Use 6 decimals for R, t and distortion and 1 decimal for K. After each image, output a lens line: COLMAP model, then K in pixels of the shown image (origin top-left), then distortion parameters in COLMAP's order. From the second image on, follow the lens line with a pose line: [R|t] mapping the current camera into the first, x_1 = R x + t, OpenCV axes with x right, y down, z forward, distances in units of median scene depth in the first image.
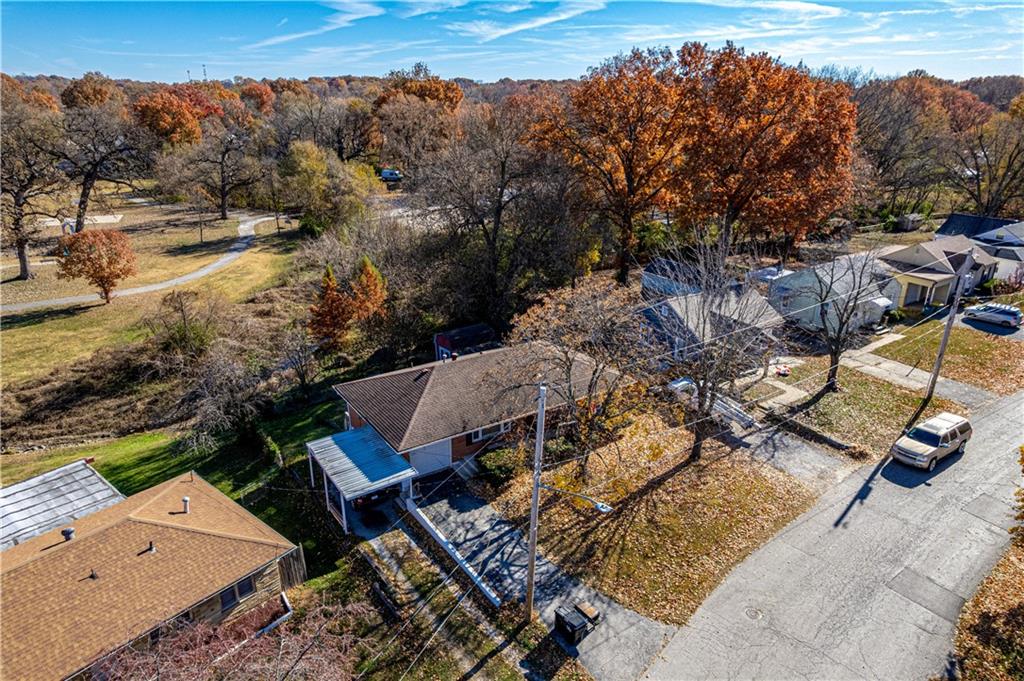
lens RADIAL K [[655.3, 0, 509.7], [0, 655.3, 341.1], [0, 0, 1]] dist [-0.086819, 0.081514]
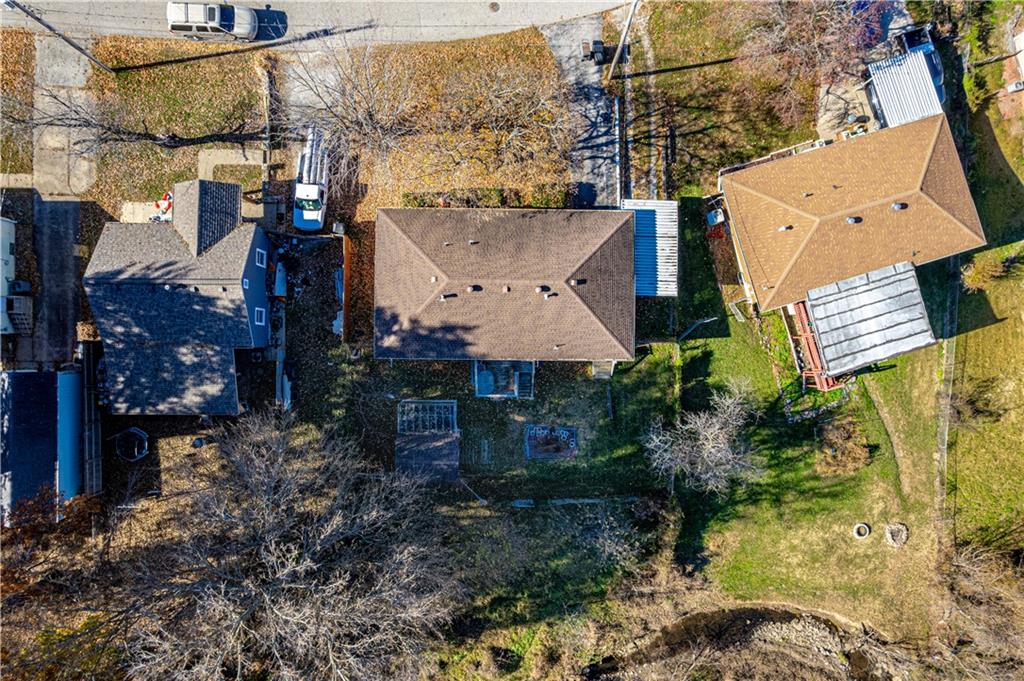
lens RADIAL K [[655.3, 0, 509.7], [0, 655.3, 341.1], [0, 0, 1]] dist [-0.086819, 0.081514]
pose [[-0.827032, -0.561945, -0.015352, -0.075853], [0.172746, -0.280033, 0.944320, -0.935460], [-0.534955, 0.778331, 0.328670, 0.741190]]
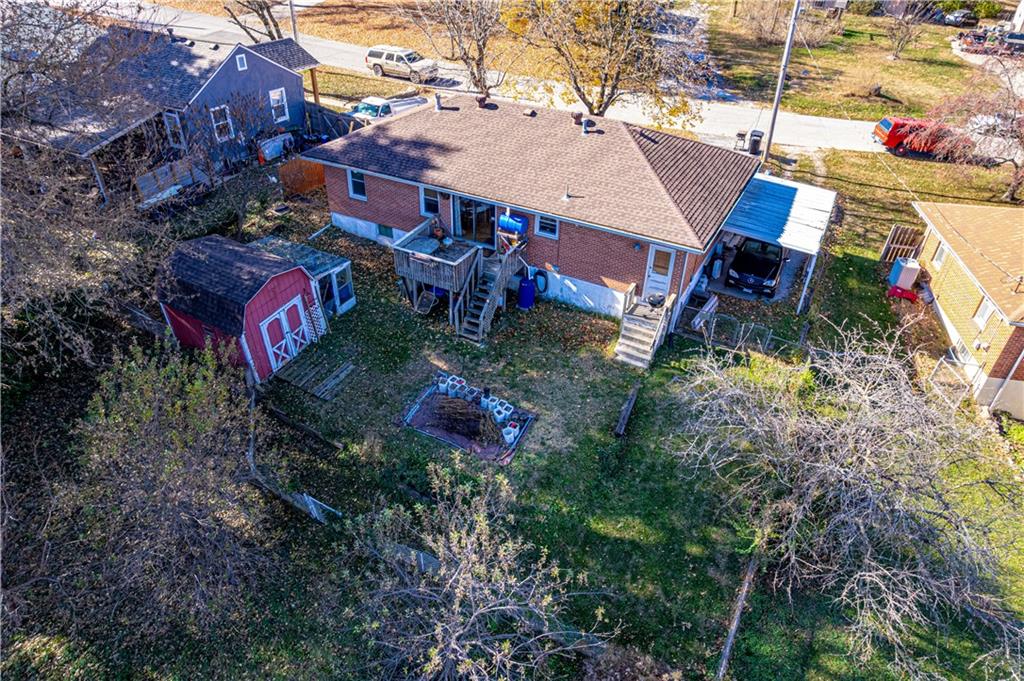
lens RADIAL K [[655.3, 0, 509.7], [0, 655.3, 341.1], [0, 0, 1]] dist [-0.086819, 0.081514]
pose [[-0.464276, -0.518550, 0.718021, -0.604391], [0.291114, 0.676304, 0.676658, -0.245384], [-0.836481, 0.523182, -0.163034, 1.249586]]
